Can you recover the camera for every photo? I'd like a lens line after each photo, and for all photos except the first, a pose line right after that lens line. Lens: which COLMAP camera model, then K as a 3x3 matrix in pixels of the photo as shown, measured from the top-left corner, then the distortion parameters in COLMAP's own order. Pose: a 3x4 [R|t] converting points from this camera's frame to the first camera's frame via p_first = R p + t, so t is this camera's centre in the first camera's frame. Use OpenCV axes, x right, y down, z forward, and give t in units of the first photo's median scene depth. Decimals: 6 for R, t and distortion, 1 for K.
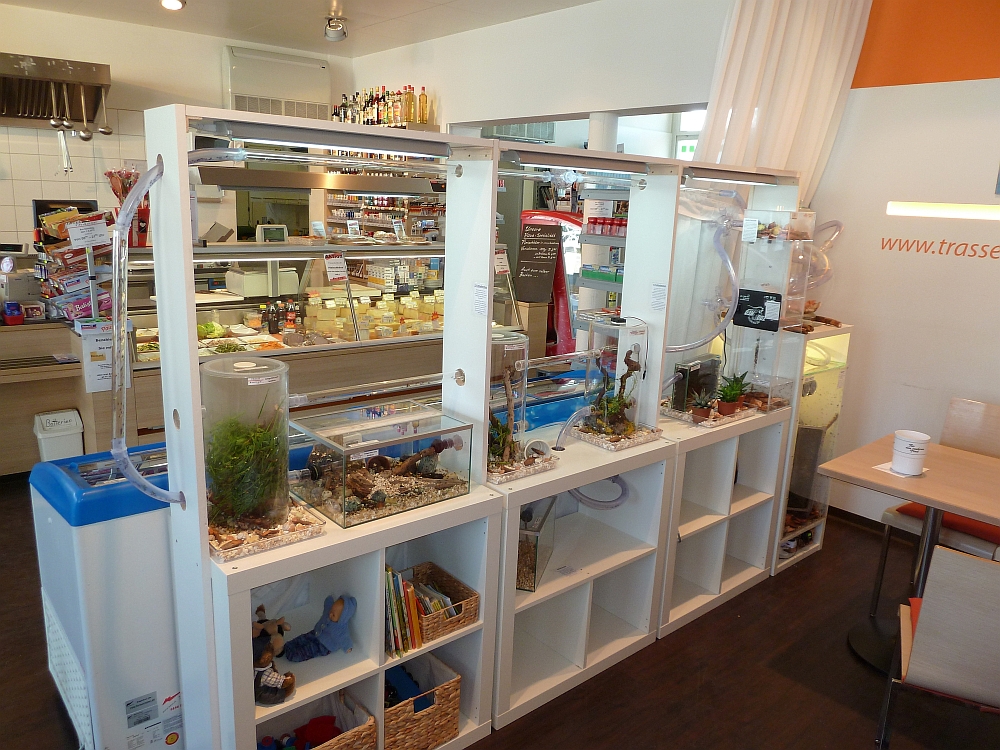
lens RADIAL K [[748.2, 0, 500.0], [0, 748.2, 375.0], [0, 0, 1]] dist [-0.034537, 0.002777]
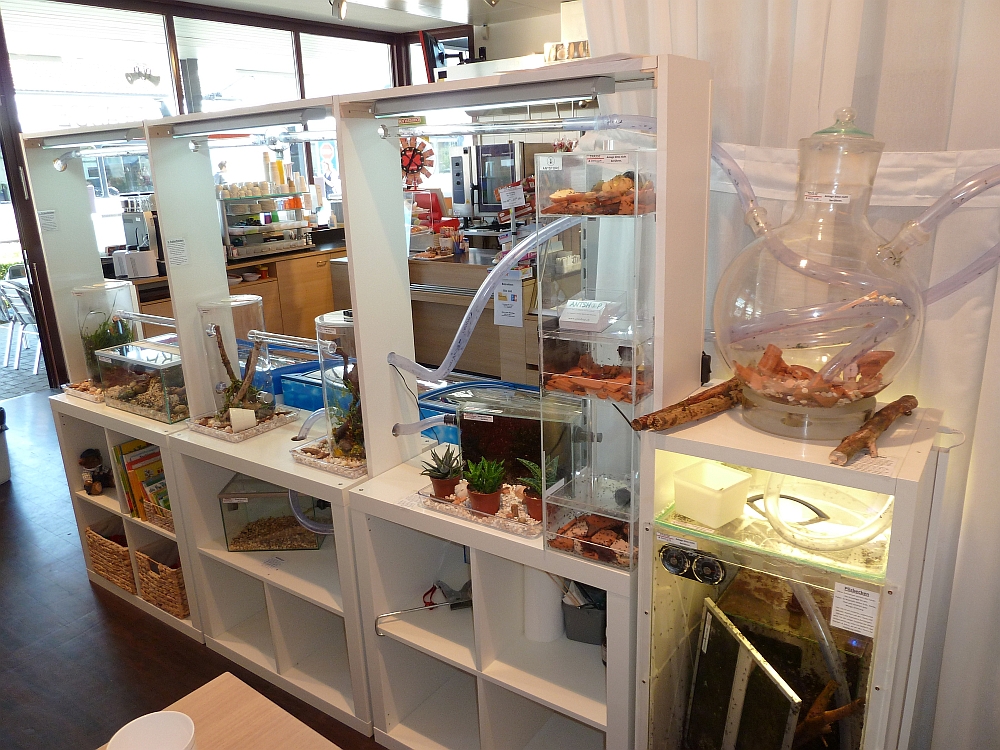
lens RADIAL K [[748.2, 0, 500.0], [0, 748.2, 375.0], [0, 0, 1]] dist [-0.034537, 0.002777]
pose [[0.236335, 0.221525, -0.946083, 0.677510], [-0.174434, 0.967520, 0.182970, -0.127976], [0.955886, 0.121787, 0.267300, 0.680014]]
